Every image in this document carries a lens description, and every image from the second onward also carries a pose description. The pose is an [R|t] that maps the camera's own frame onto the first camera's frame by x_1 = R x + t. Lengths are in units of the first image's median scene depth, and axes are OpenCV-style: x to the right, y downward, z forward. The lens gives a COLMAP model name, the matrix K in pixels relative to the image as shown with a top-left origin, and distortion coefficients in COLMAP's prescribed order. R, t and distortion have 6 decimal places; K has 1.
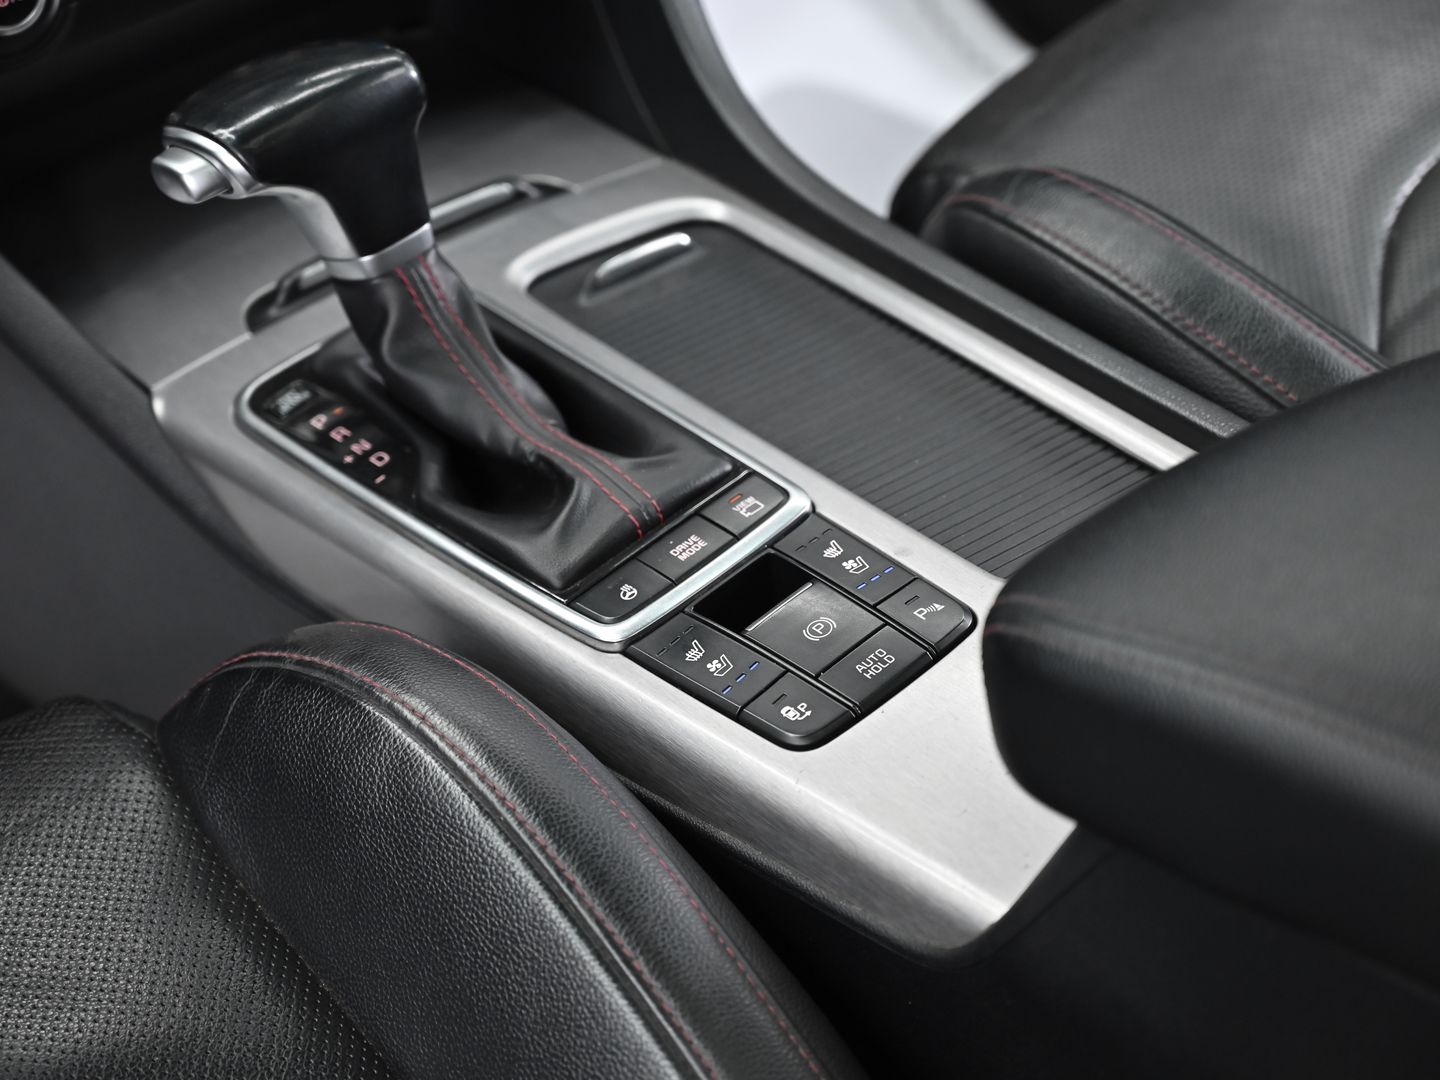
lens RADIAL K [[3320.9, 0, 720.0], [0, 3320.9, 540.0], [0, 0, 1]] dist [-0.050258, -0.306888]
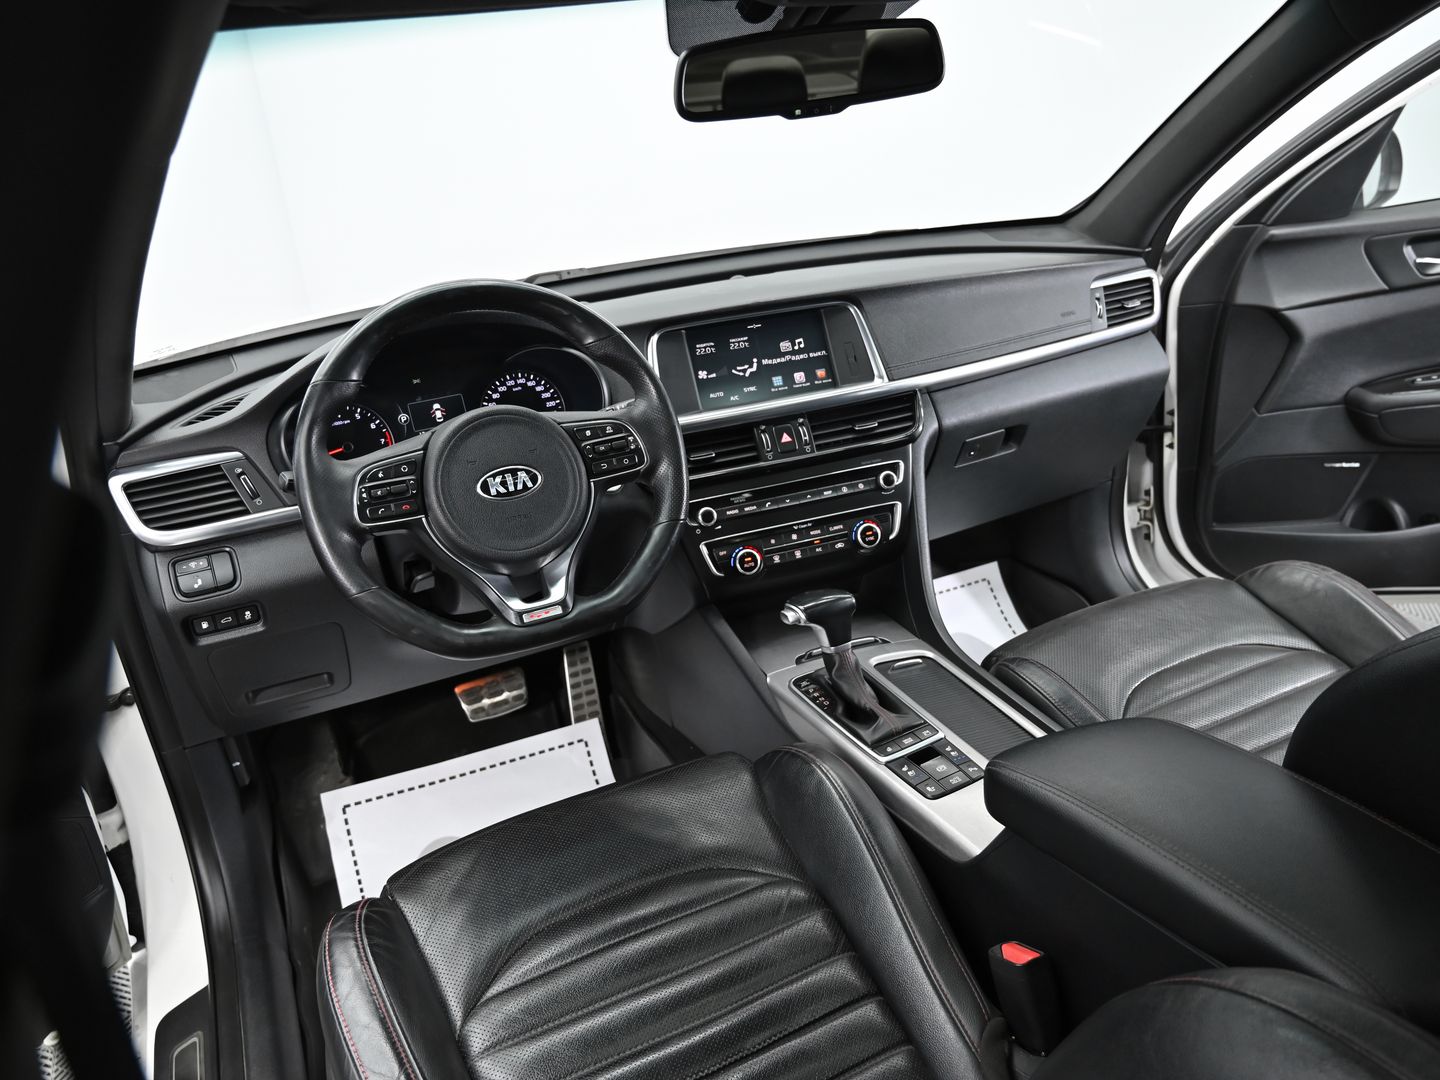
lens RADIAL K [[1004.8, 0, 720.0], [0, 1004.8, 540.0], [0, 0, 1]] dist [0.000645, -0.000107]
pose [[0.962605, 0.150920, -0.224978, 0.006180], [-0.195006, 0.962475, -0.188717, 0.035907], [0.188054, 0.225532, 0.955914, -0.119720]]
